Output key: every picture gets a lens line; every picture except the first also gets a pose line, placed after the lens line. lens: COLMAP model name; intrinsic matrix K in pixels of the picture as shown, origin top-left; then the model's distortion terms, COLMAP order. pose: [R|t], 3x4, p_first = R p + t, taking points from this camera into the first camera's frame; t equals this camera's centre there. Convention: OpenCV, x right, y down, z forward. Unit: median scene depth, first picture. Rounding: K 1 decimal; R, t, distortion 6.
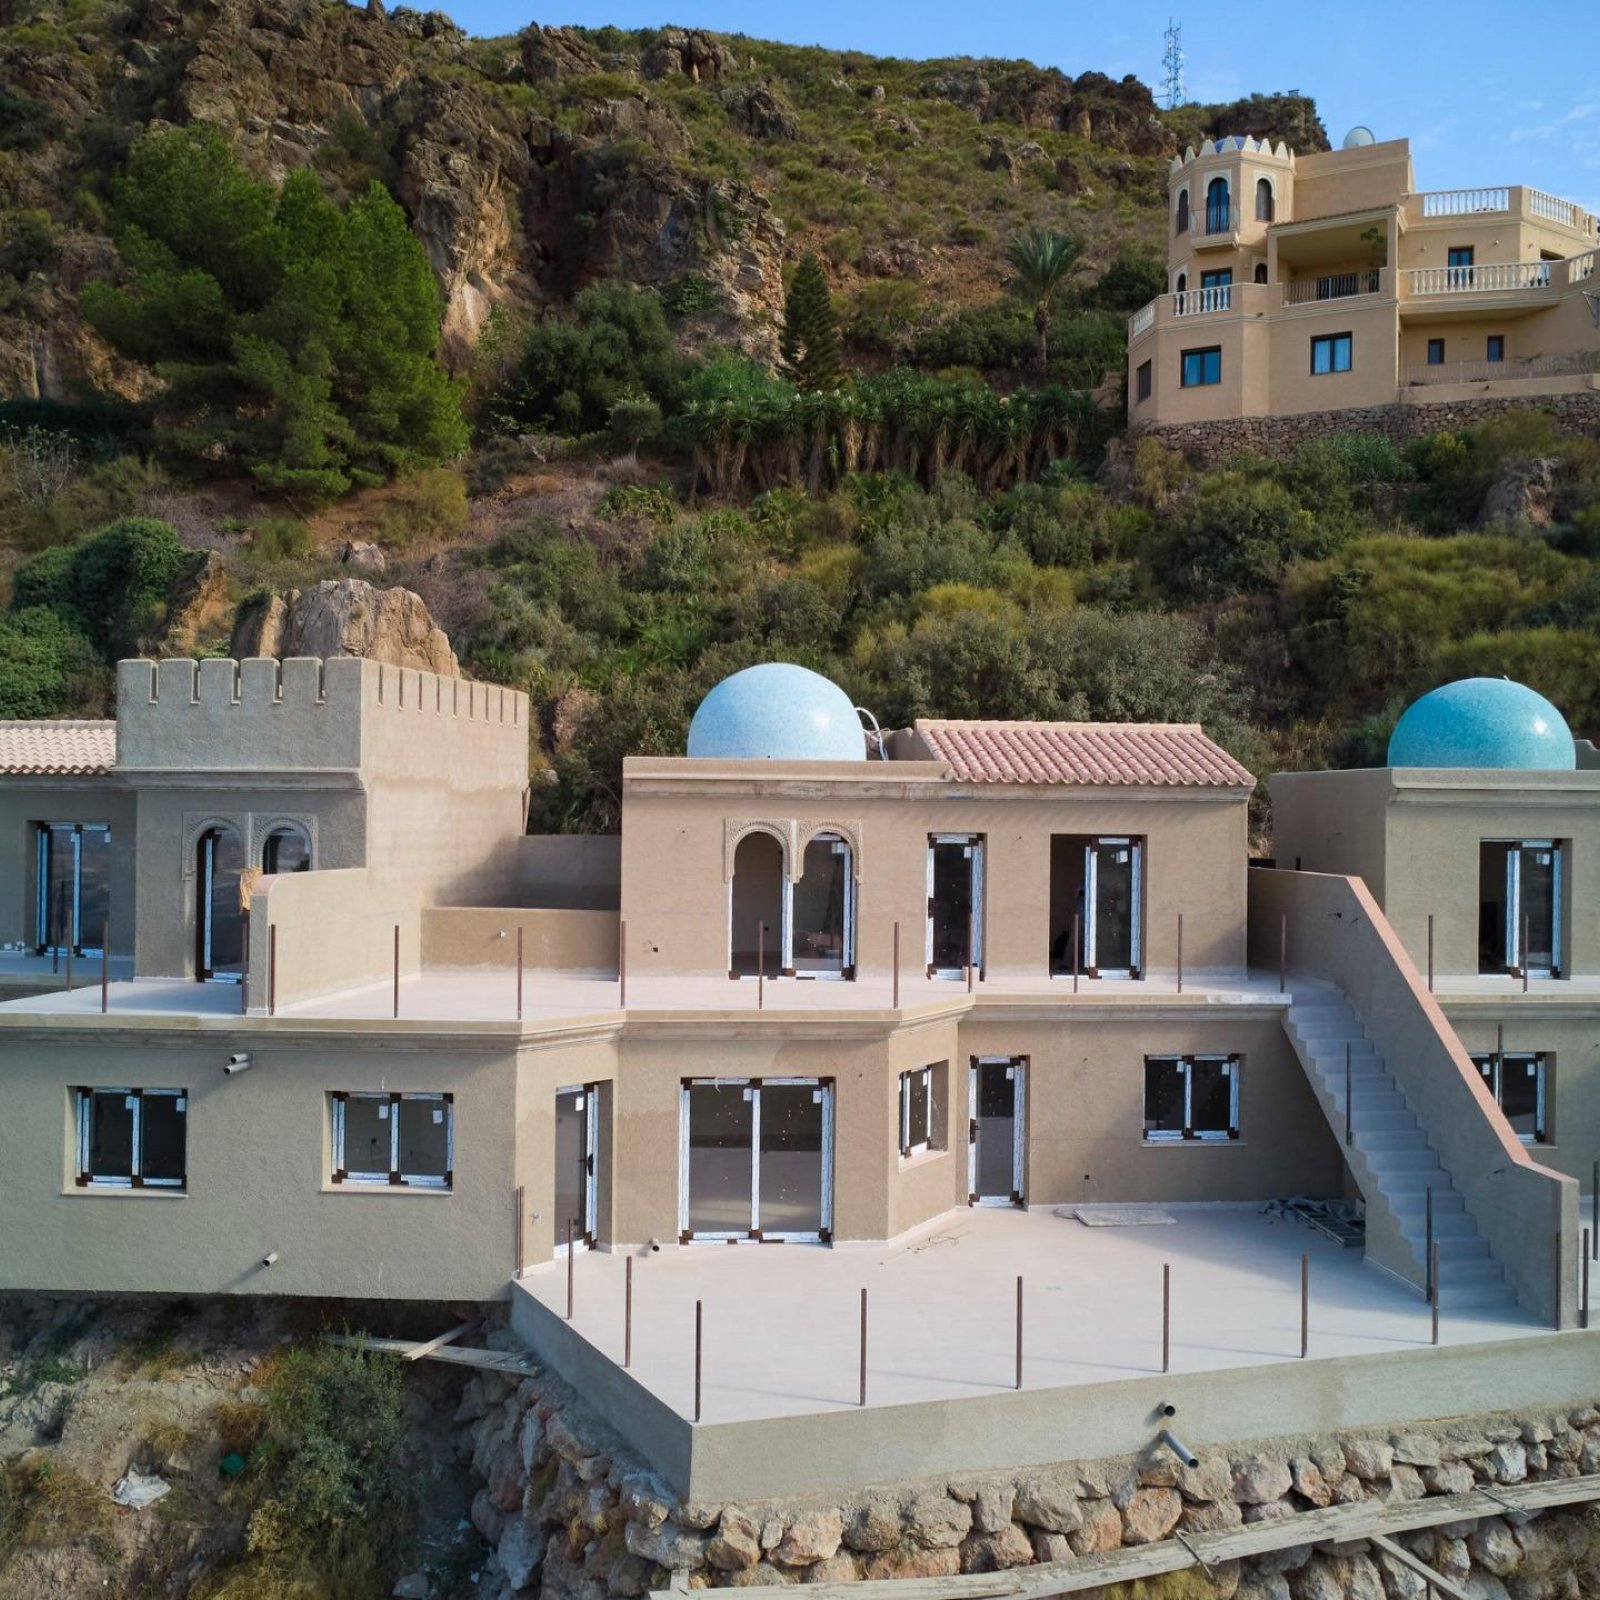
lens RADIAL K [[1537.7, 0, 793.7], [0, 1537.7, 810.0], [0, 0, 1]] dist [0.008544, 0.000000]
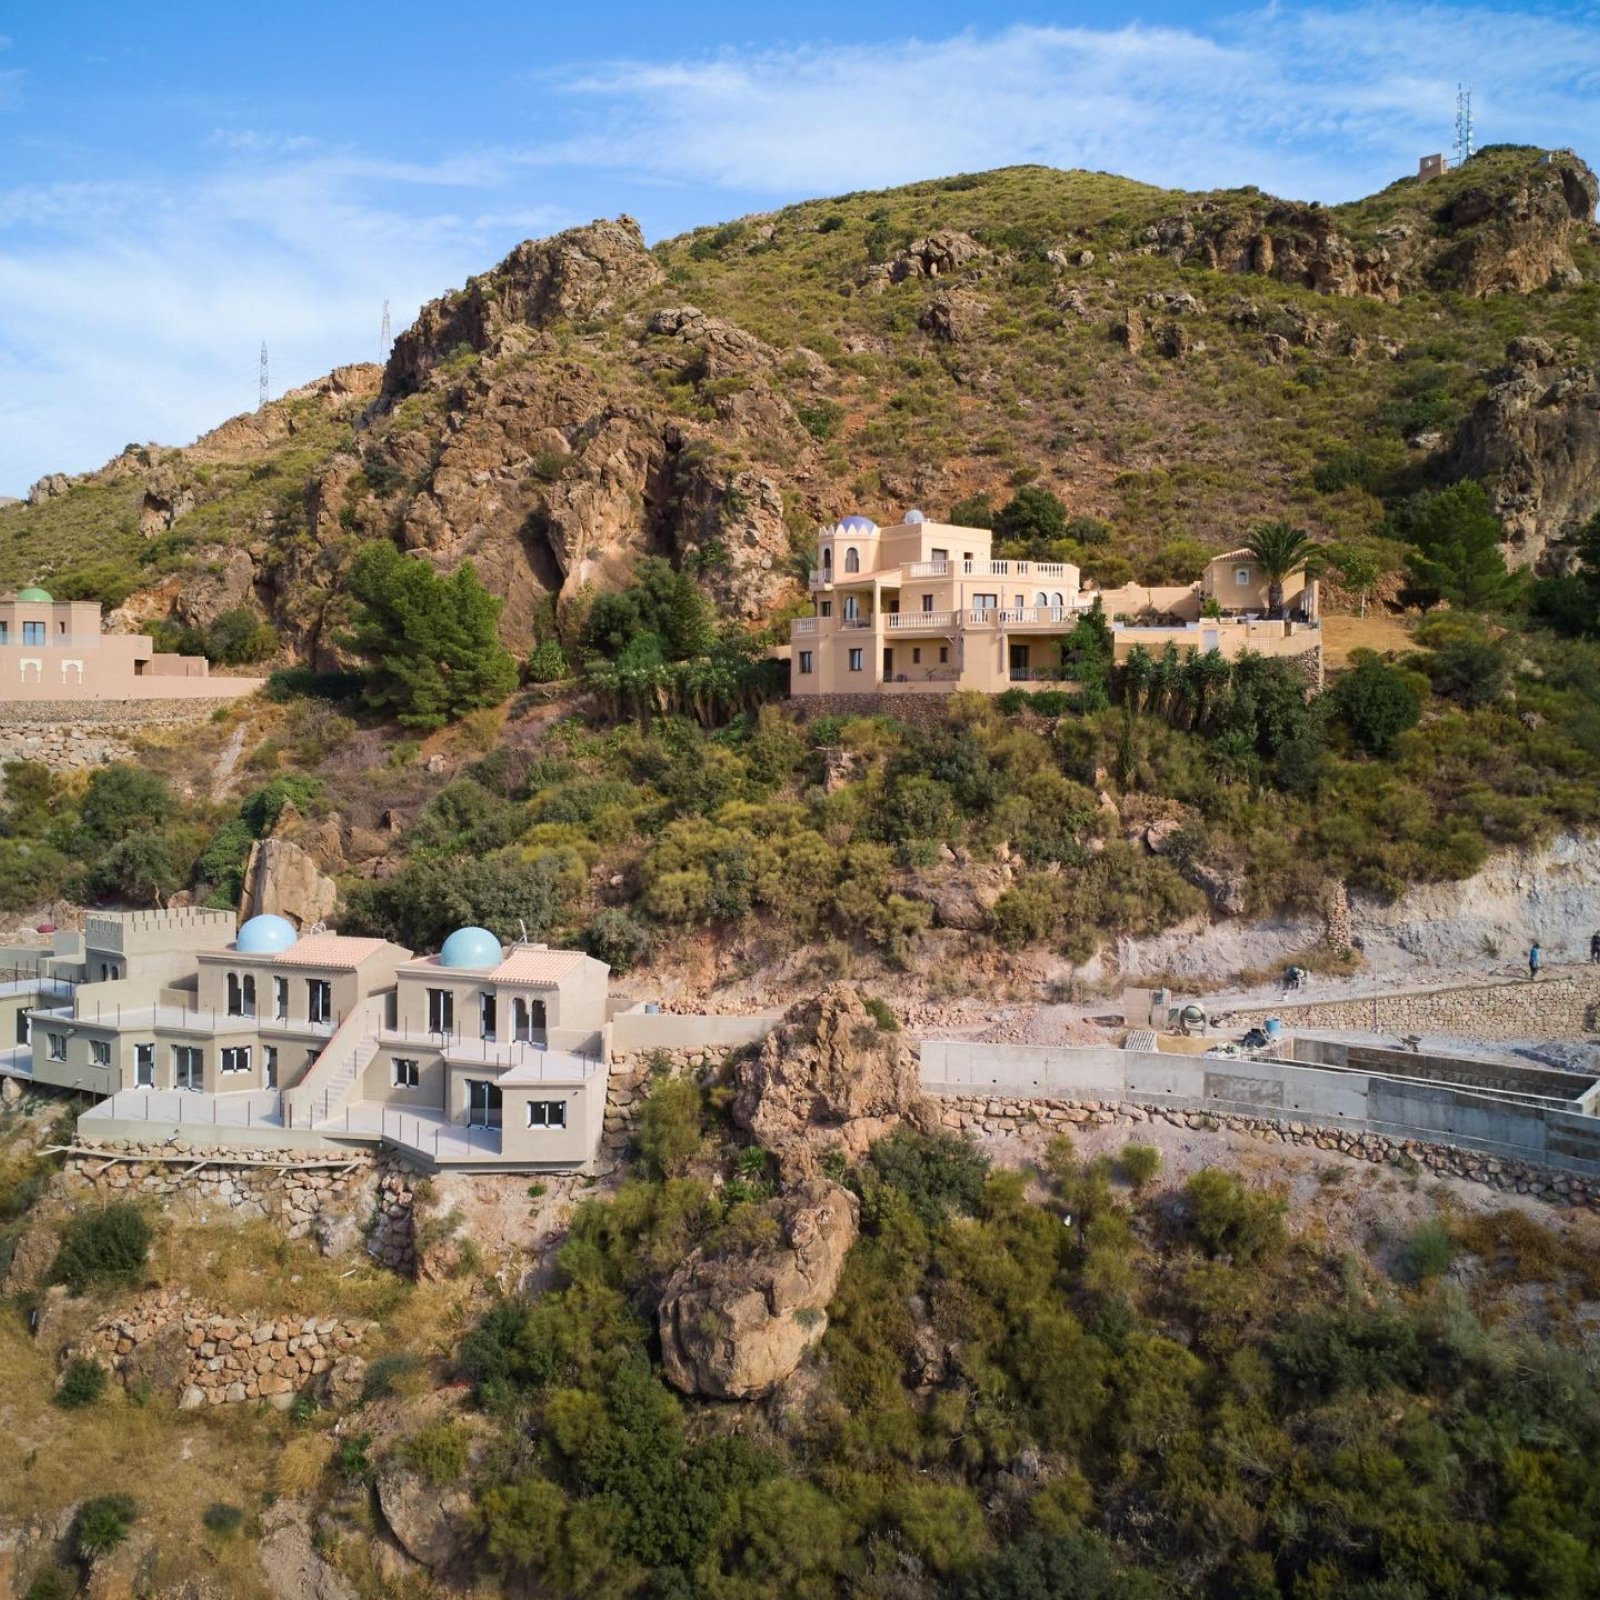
lens RADIAL K [[1537.7, 0, 774.1], [0, 1537.7, 771.8], [0, 0, 1]] dist [0.008544, 0.000000]
pose [[0.893737, 0.009583, -0.448489, 1.275726], [-0.001082, 0.999815, 0.019208, -0.246279], [0.448590, -0.016682, 0.893582, -0.734102]]
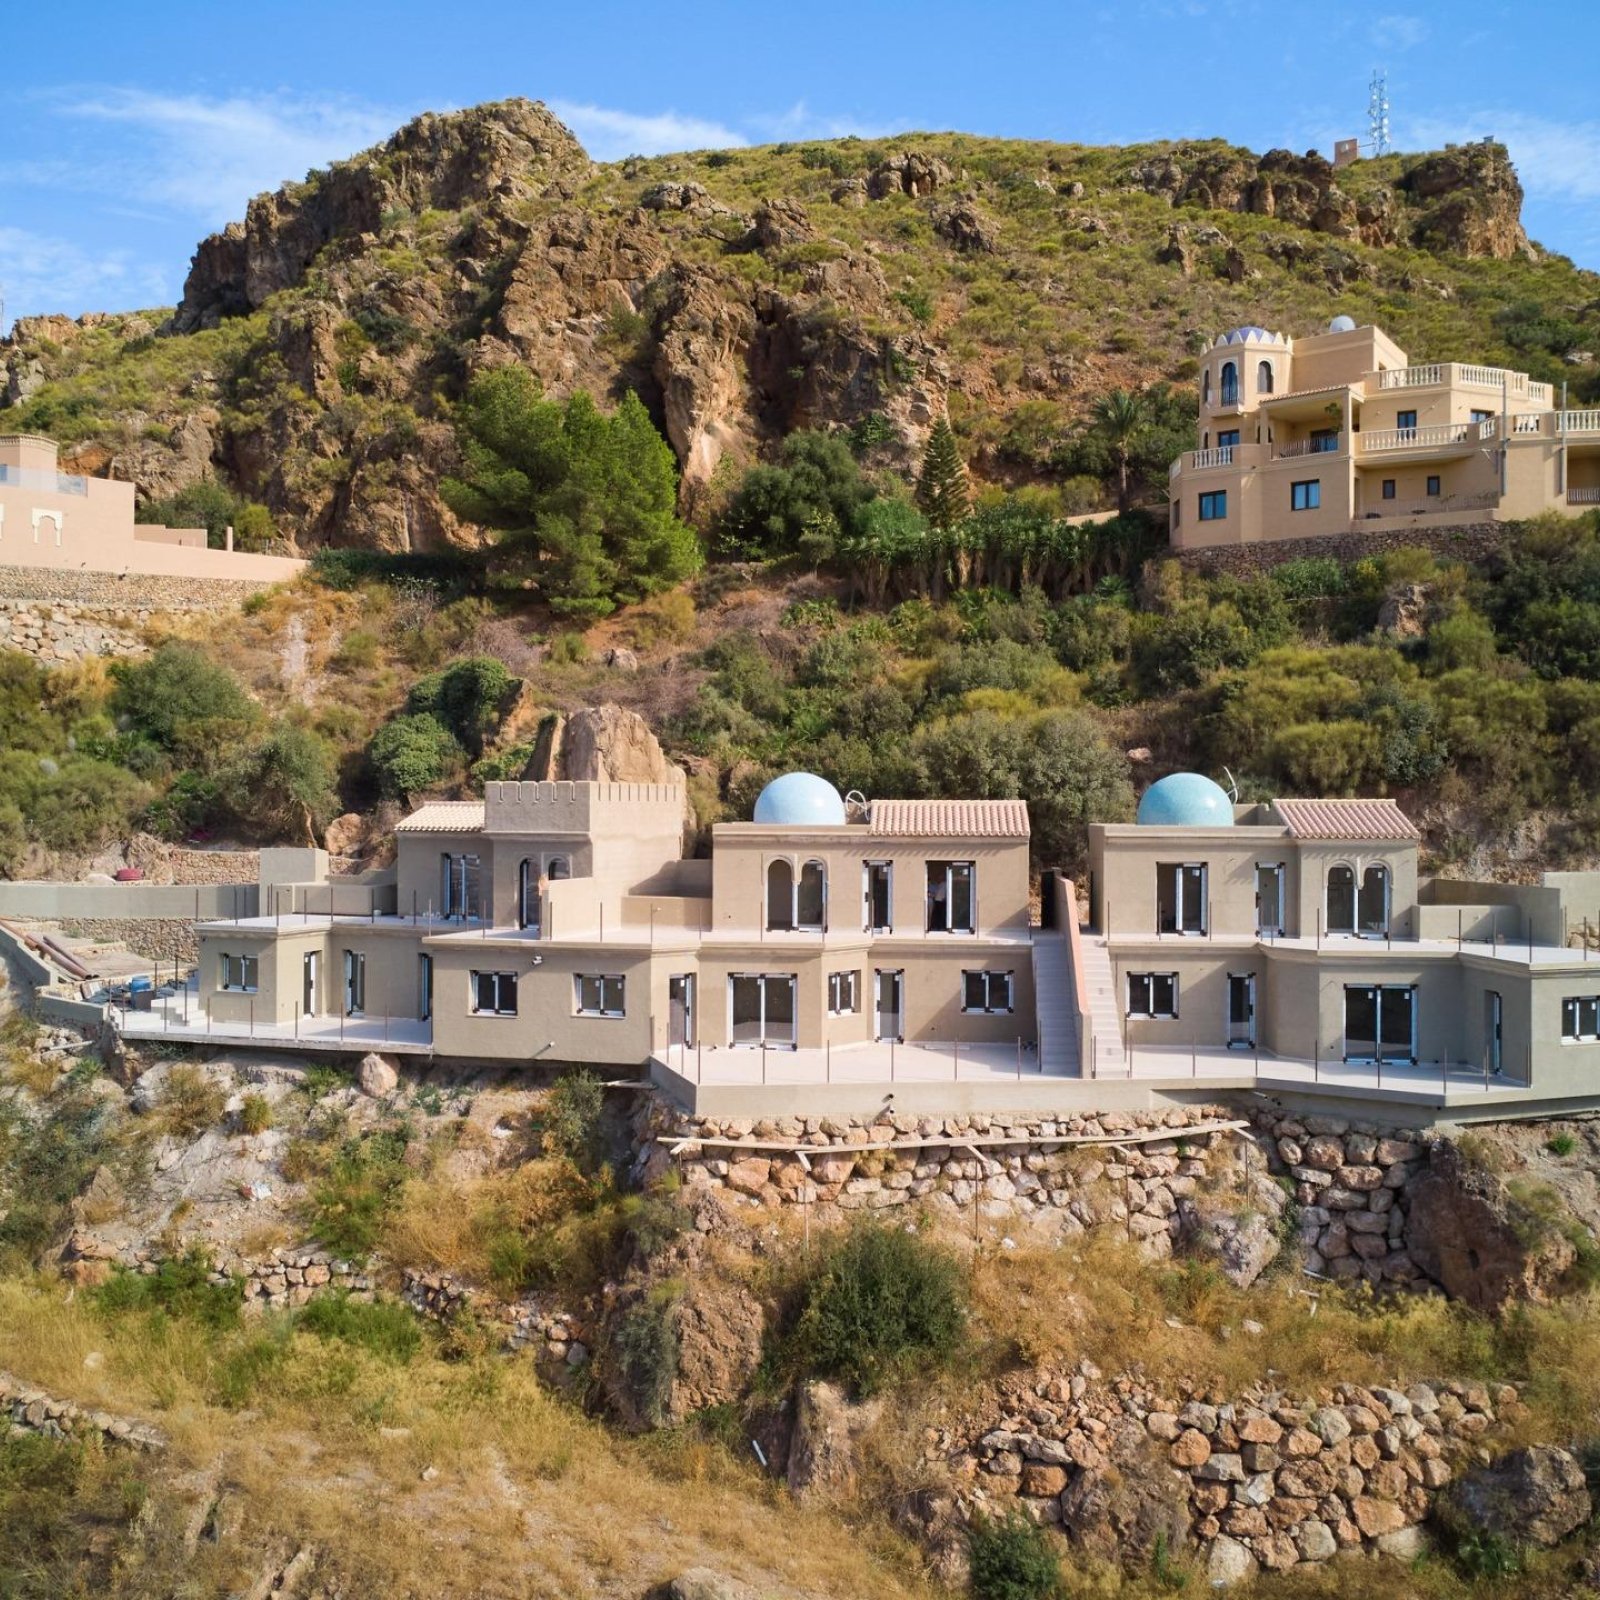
lens RADIAL K [[1537.7, 0, 787.3], [0, 1537.7, 805.6], [0, 0, 1]] dist [0.008544, 0.000000]
pose [[0.981636, -0.007522, -0.190616, 0.190894], [0.006941, 0.999969, -0.003715, -0.025389], [0.190638, 0.002323, 0.981658, -0.508897]]
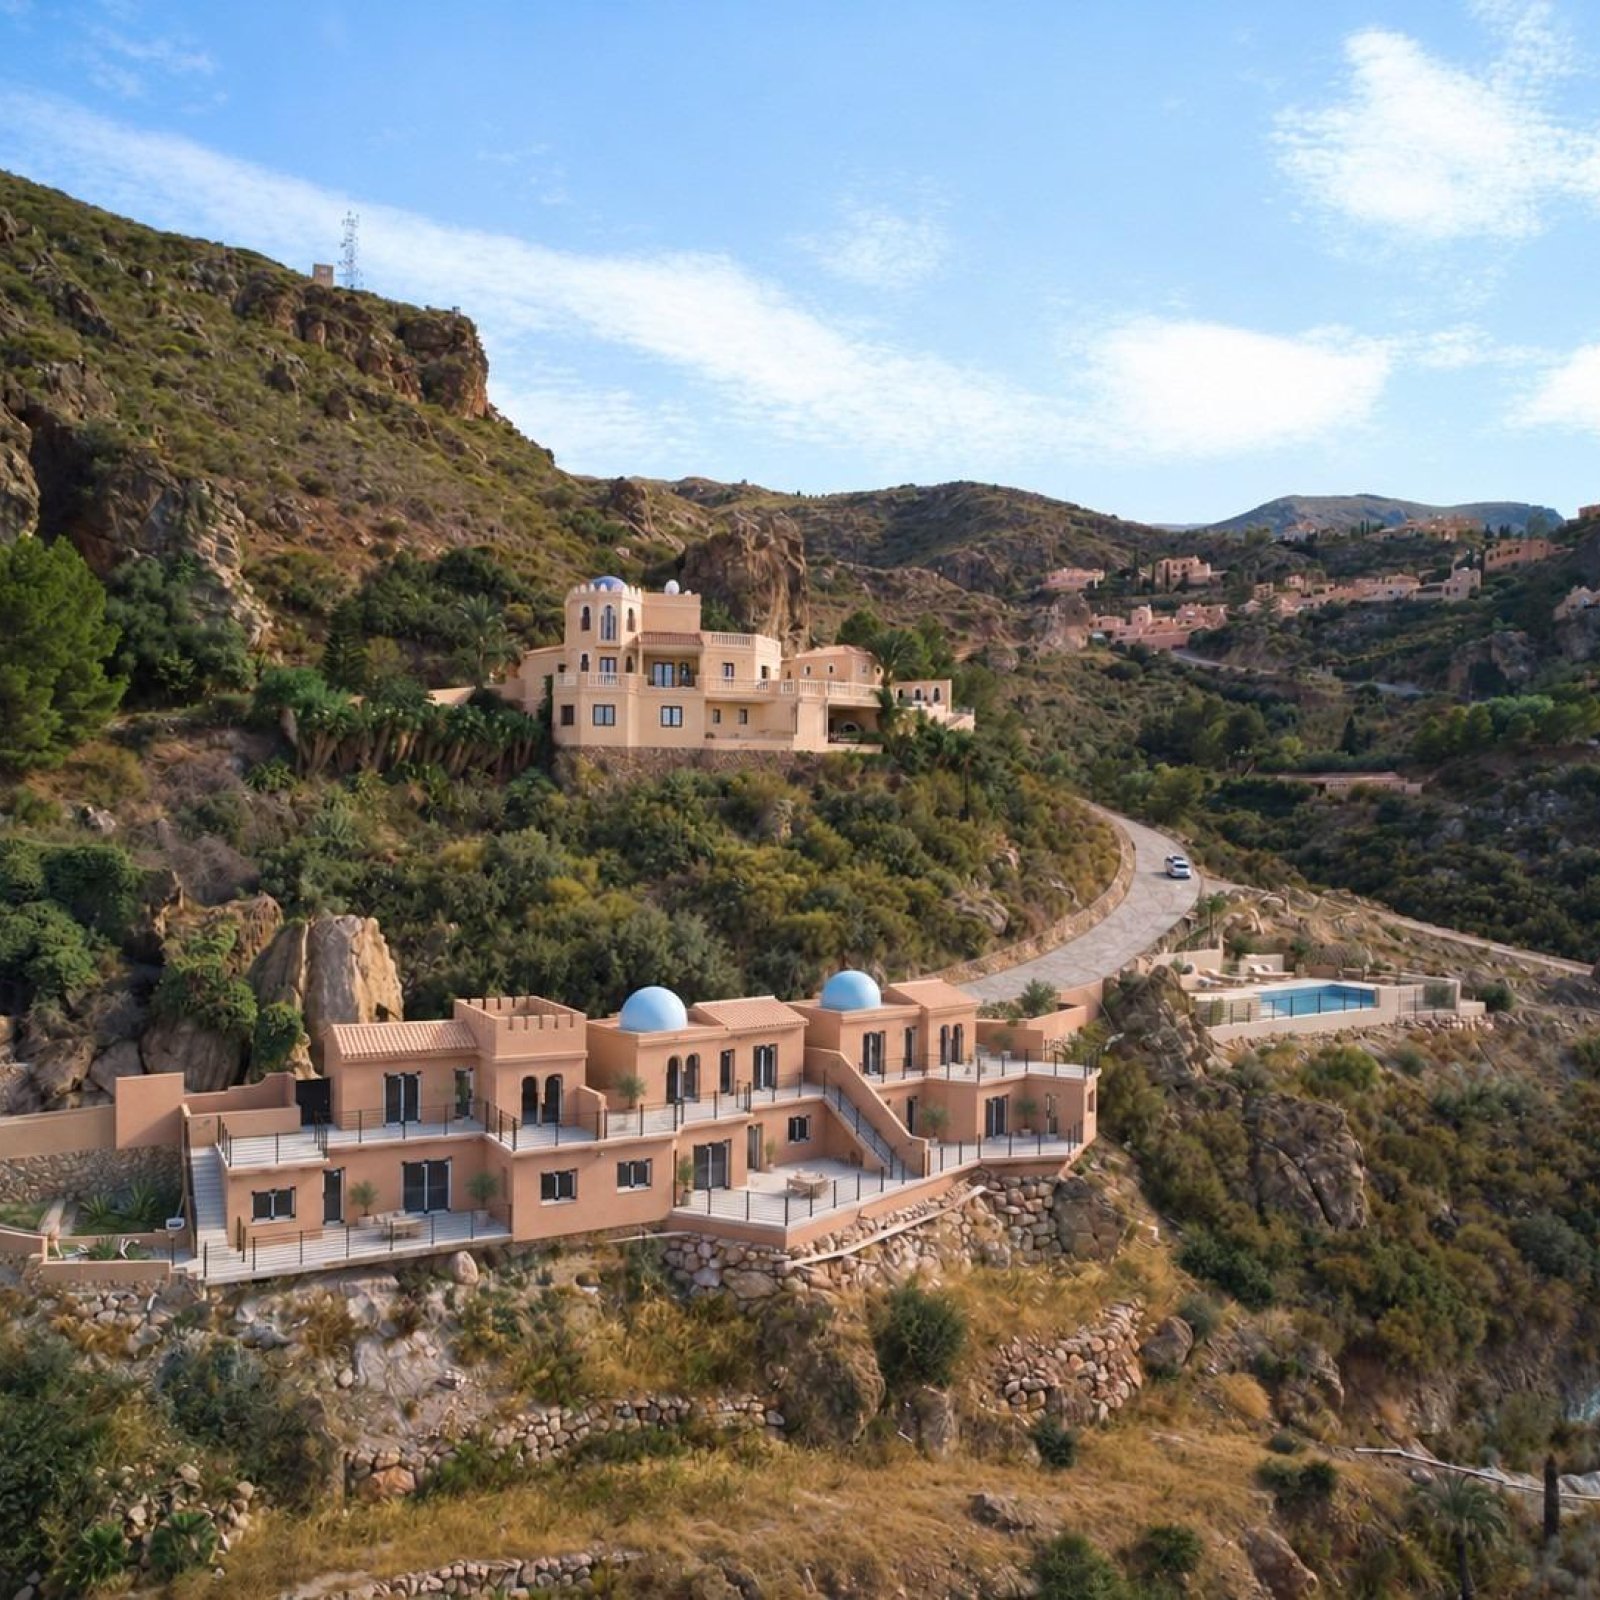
lens RADIAL K [[1537.7, 0, 796.4], [0, 1537.7, 796.3], [0, 0, 1]] dist [0.008544, 0.000000]
pose [[0.803794, 0.004143, 0.594894, -0.790579], [-0.003918, 0.999991, -0.001670, -0.237279], [-0.594895, -0.000988, 0.803803, -0.741166]]
